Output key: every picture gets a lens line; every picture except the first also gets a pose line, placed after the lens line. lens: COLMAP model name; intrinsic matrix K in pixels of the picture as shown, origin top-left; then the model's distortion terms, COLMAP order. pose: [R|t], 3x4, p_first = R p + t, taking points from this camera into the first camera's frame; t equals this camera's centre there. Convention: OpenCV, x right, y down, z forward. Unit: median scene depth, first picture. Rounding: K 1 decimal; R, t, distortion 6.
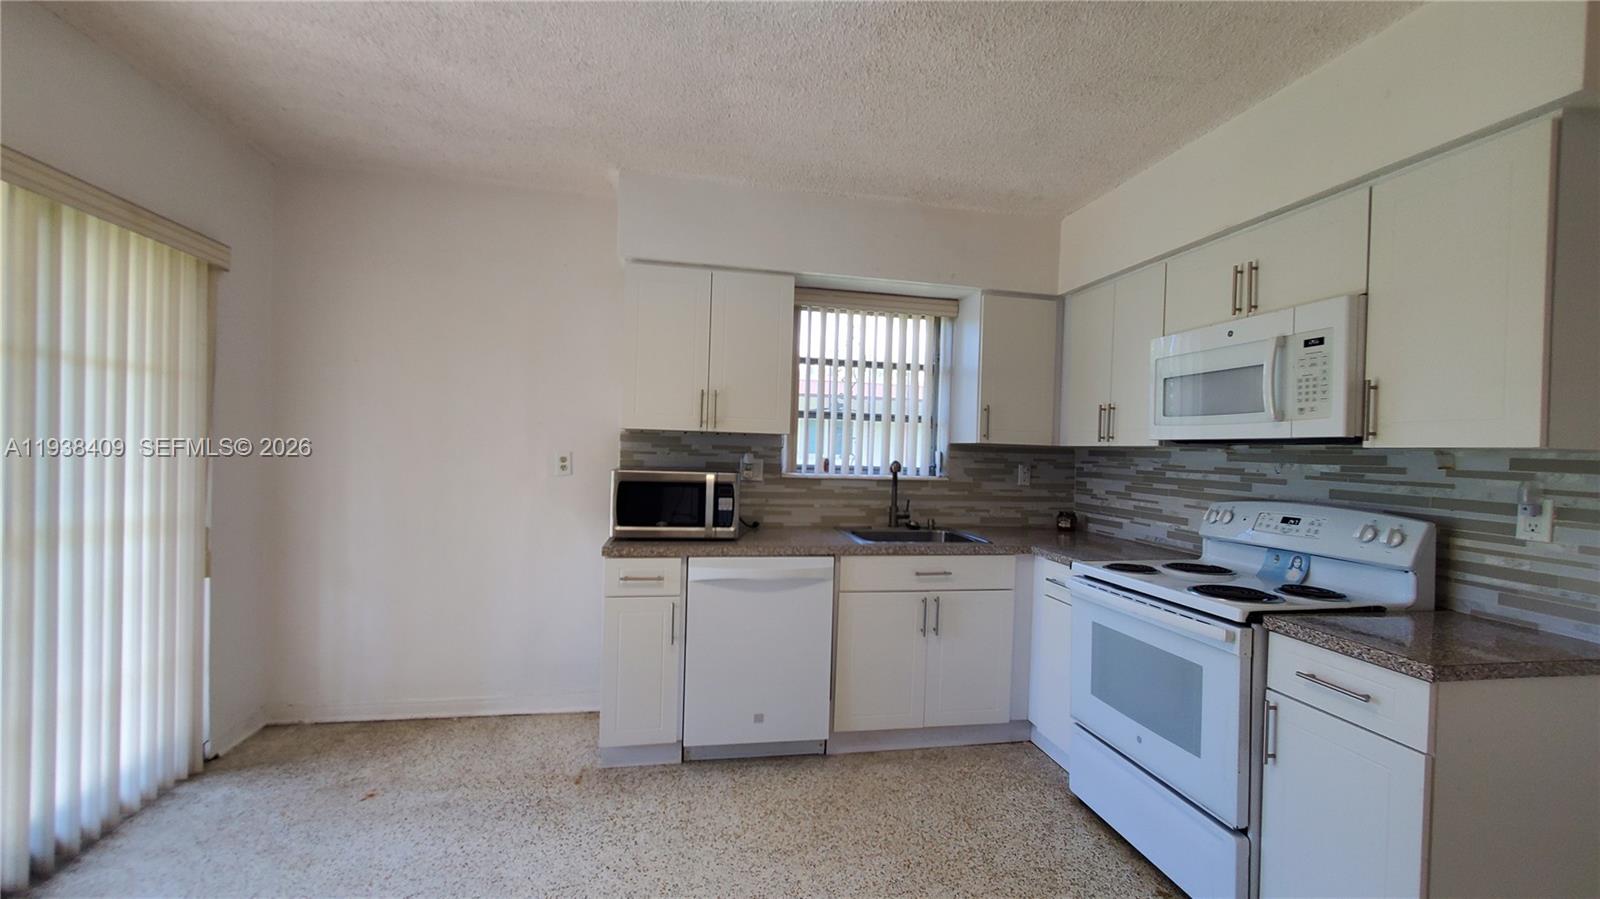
lens RADIAL K [[632.1, 0, 800.2], [0, 632.1, 457.5], [0, 0, 1]] dist [0.002517, 0.000252]
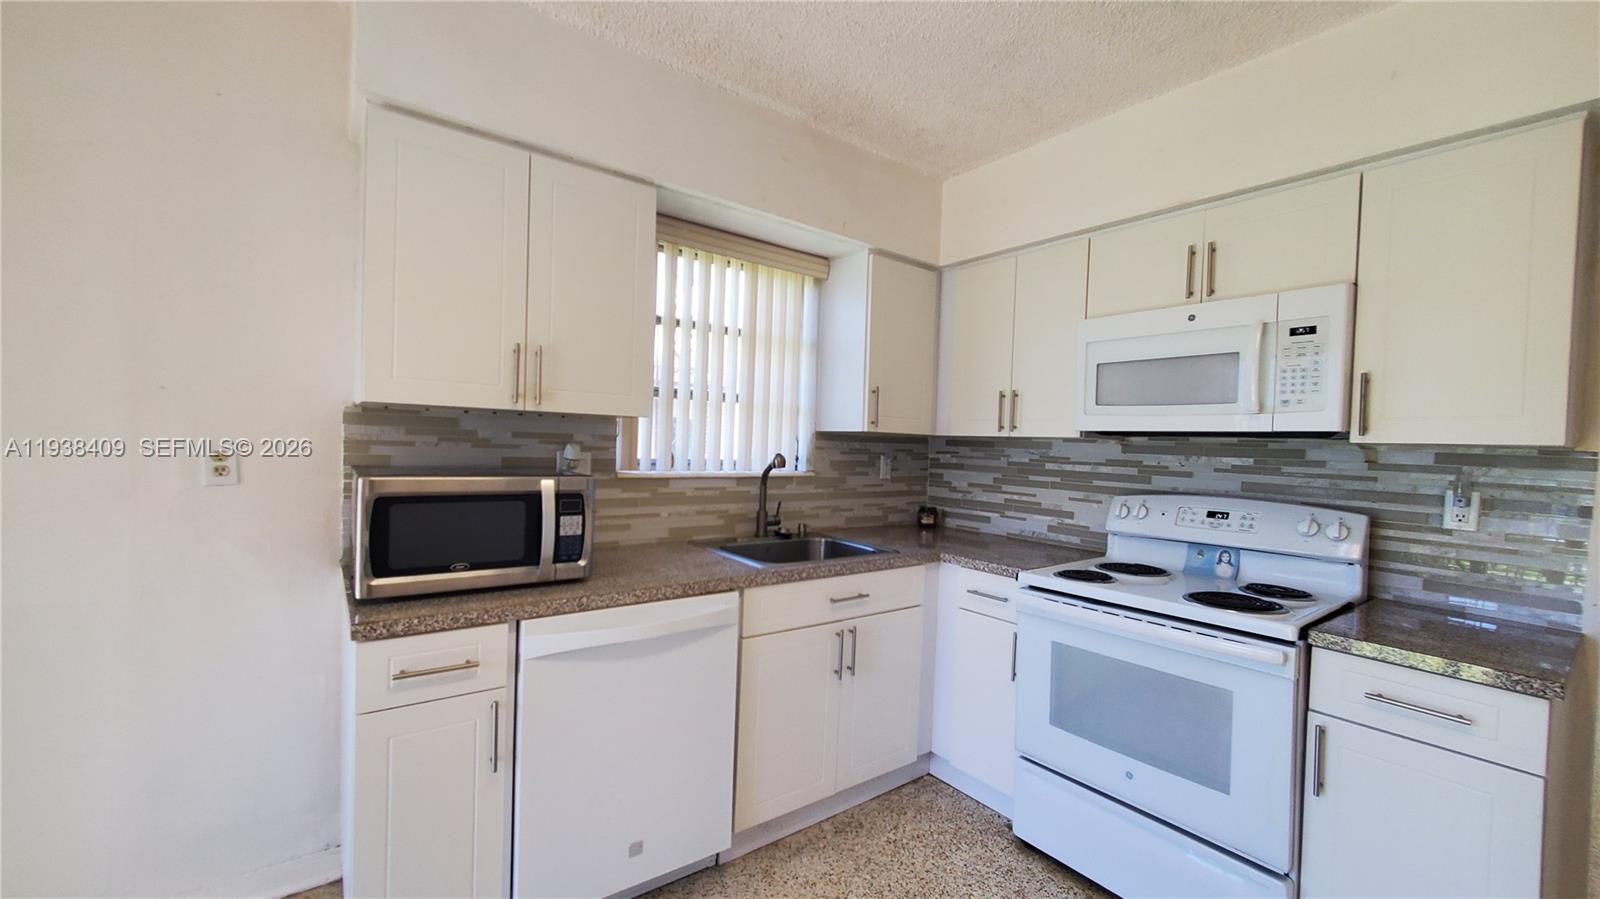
lens RADIAL K [[632.1, 0, 800.2], [0, 632.1, 457.5], [0, 0, 1]] dist [0.002517, 0.000252]
pose [[0.893686, -0.010534, 0.448569, -0.199862], [-0.000754, 0.999688, 0.024978, -0.010962], [-0.448692, -0.022661, 0.893399, 0.337708]]
